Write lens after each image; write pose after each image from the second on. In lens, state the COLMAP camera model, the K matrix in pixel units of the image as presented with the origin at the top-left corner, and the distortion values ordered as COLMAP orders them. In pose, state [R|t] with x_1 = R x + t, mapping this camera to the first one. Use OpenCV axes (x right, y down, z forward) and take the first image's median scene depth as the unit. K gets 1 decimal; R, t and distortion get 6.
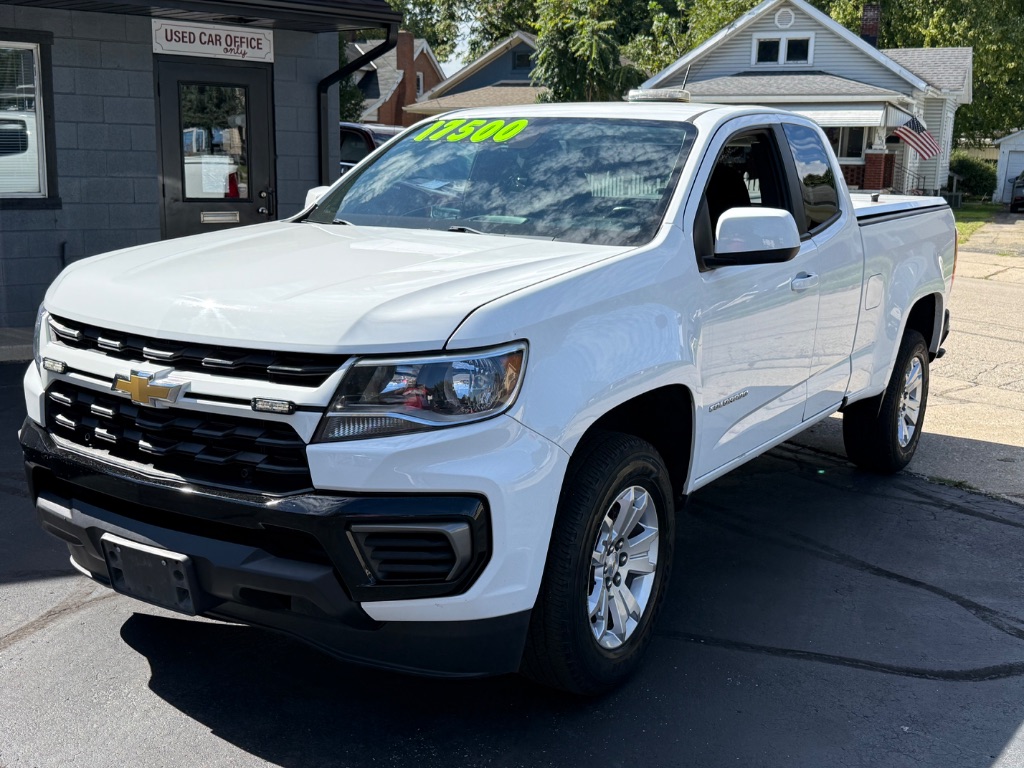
lens RADIAL K [[1169.9, 0, 512.0], [0, 1169.9, 384.0], [0, 0, 1]] dist [0.062068, -0.038669]
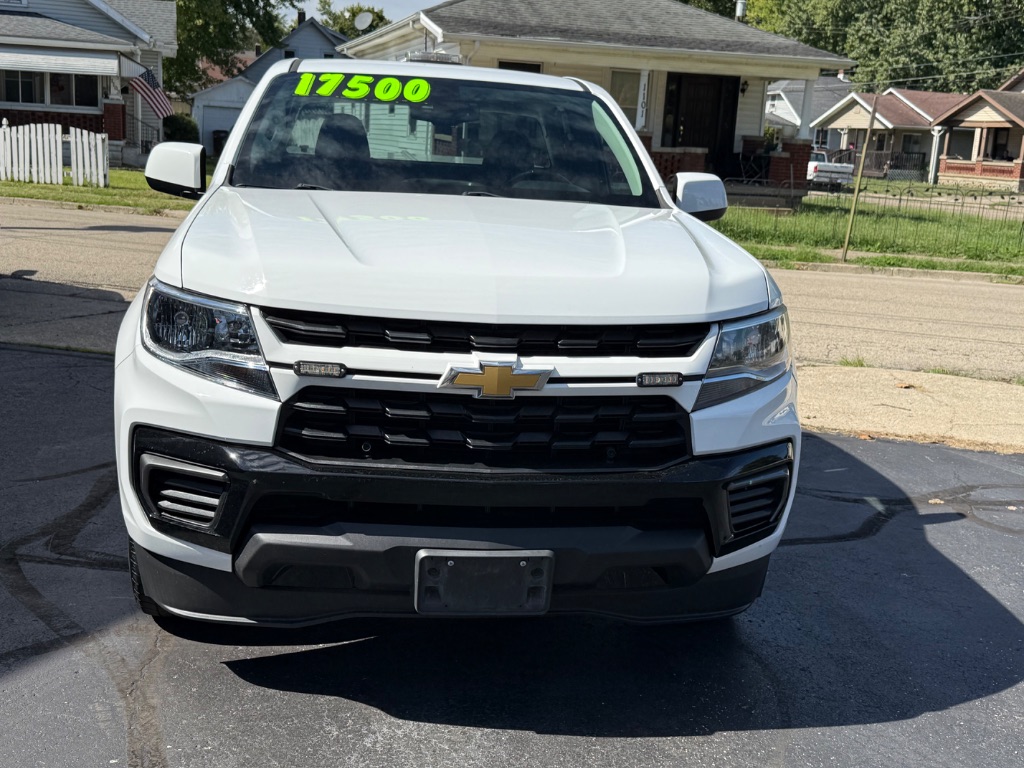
lens RADIAL K [[1169.9, 0, 512.0], [0, 1169.9, 384.0], [0, 0, 1]] dist [0.062068, -0.038669]
pose [[0.785397, -0.116963, 0.607841, -0.806275], [0.092250, 0.993136, 0.071905, -0.053885], [-0.612079, -0.000400, 0.790796, 0.260131]]
